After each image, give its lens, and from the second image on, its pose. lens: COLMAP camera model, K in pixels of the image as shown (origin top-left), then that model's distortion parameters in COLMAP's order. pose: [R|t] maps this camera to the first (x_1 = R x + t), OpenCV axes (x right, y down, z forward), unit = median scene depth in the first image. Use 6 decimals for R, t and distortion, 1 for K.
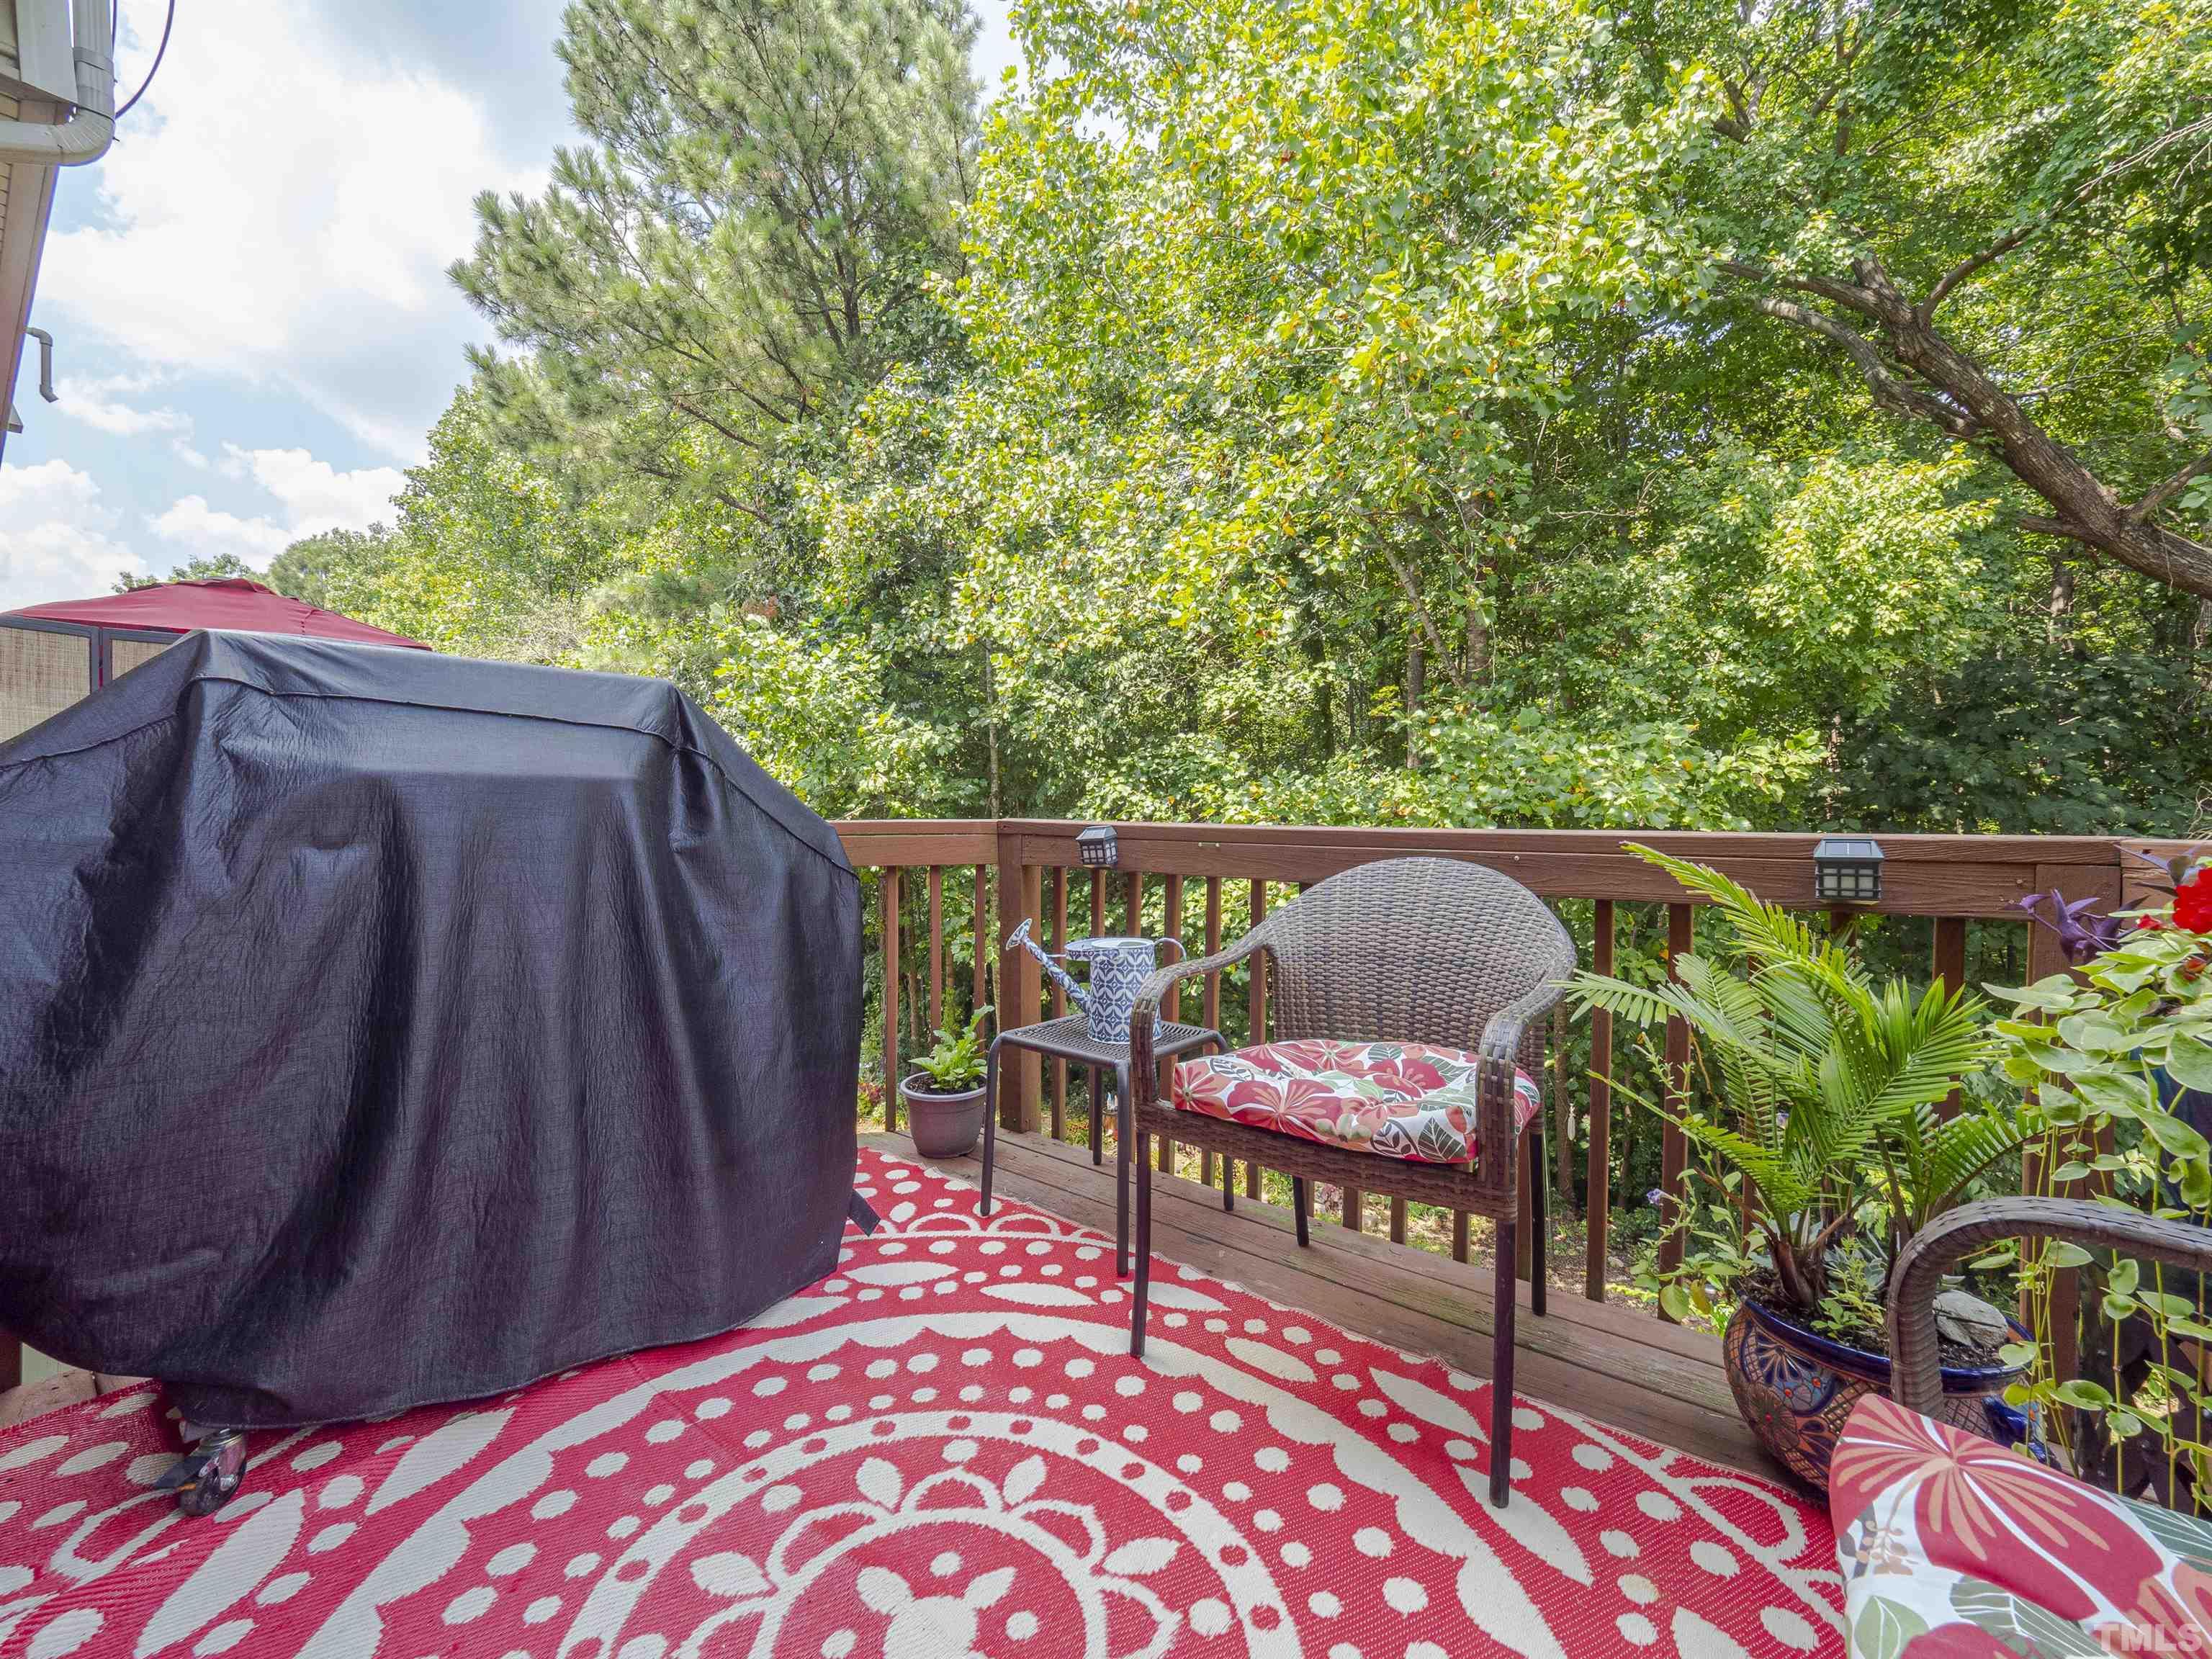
lens RADIAL K [[953.8, 0, 1103.9], [0, 953.8, 818.3], [0, 0, 1]] dist [0.001230, 0.000193]
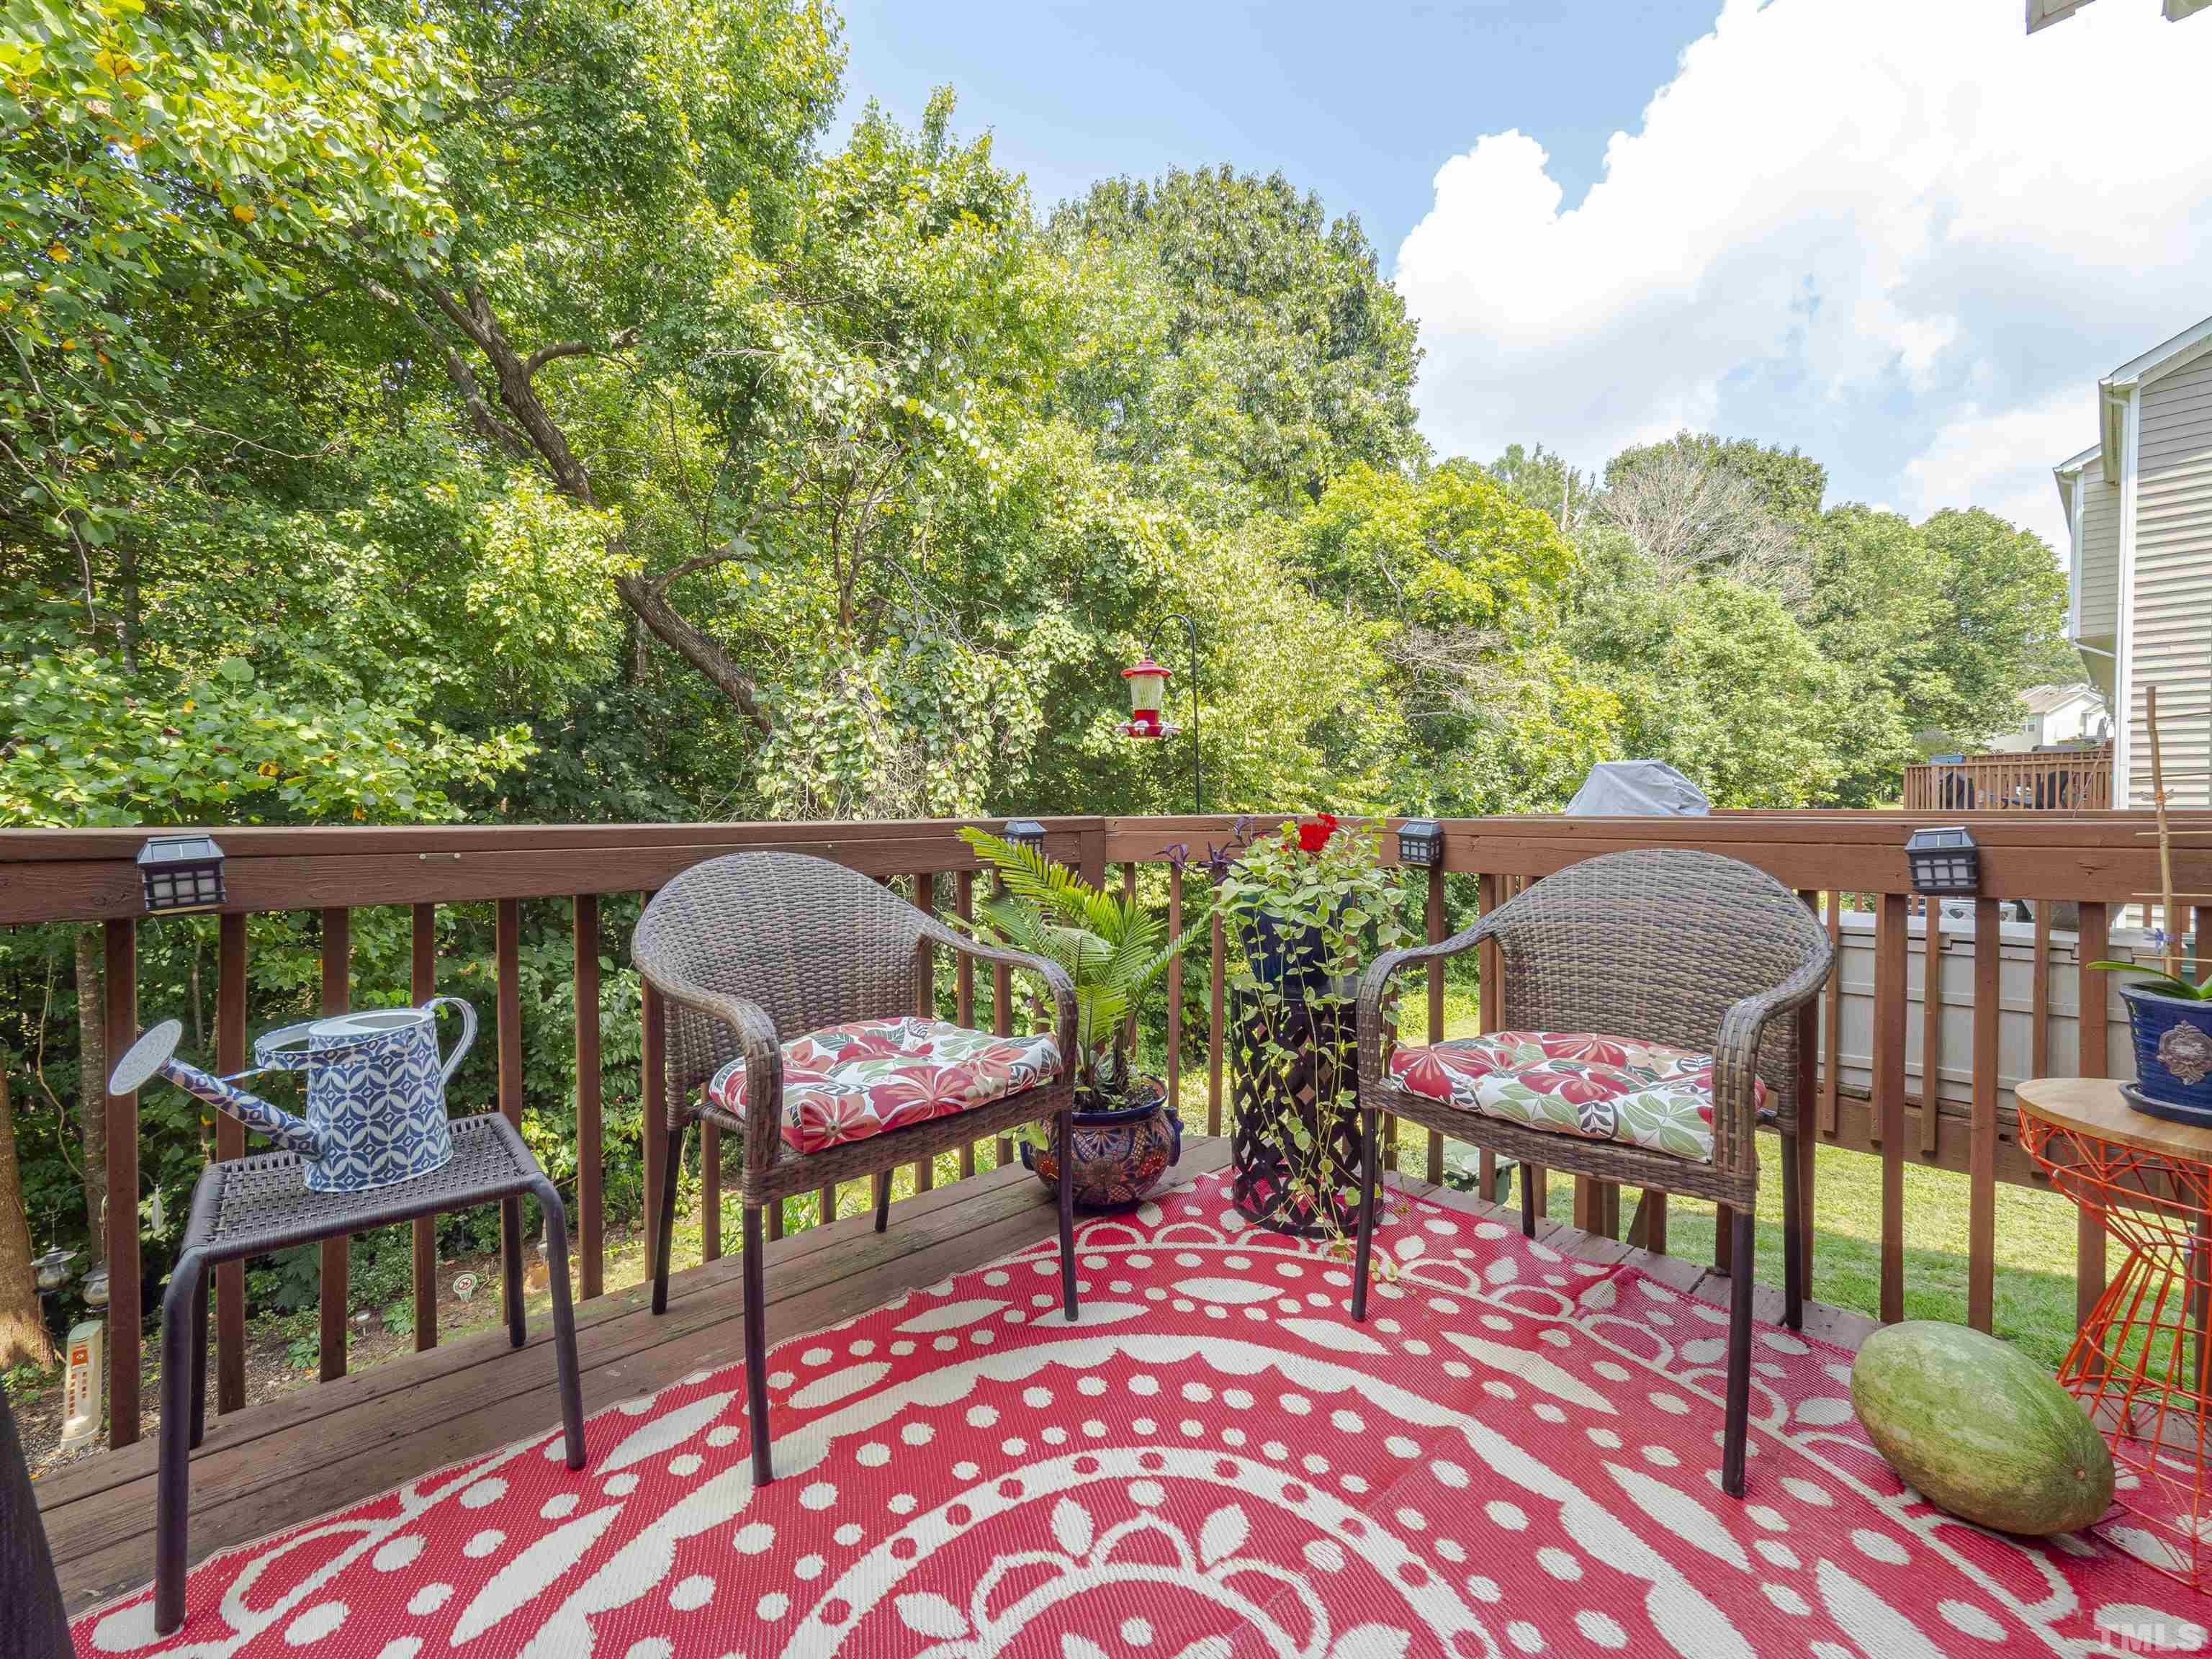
lens RADIAL K [[953.8, 0, 1103.9], [0, 953.8, 818.3], [0, 0, 1]] dist [0.001230, 0.000193]
pose [[0.159235, -0.023505, 0.986961, -0.770017], [0.014203, 0.999668, 0.021517, -0.011076], [-0.987139, 0.010591, 0.159515, 0.640074]]
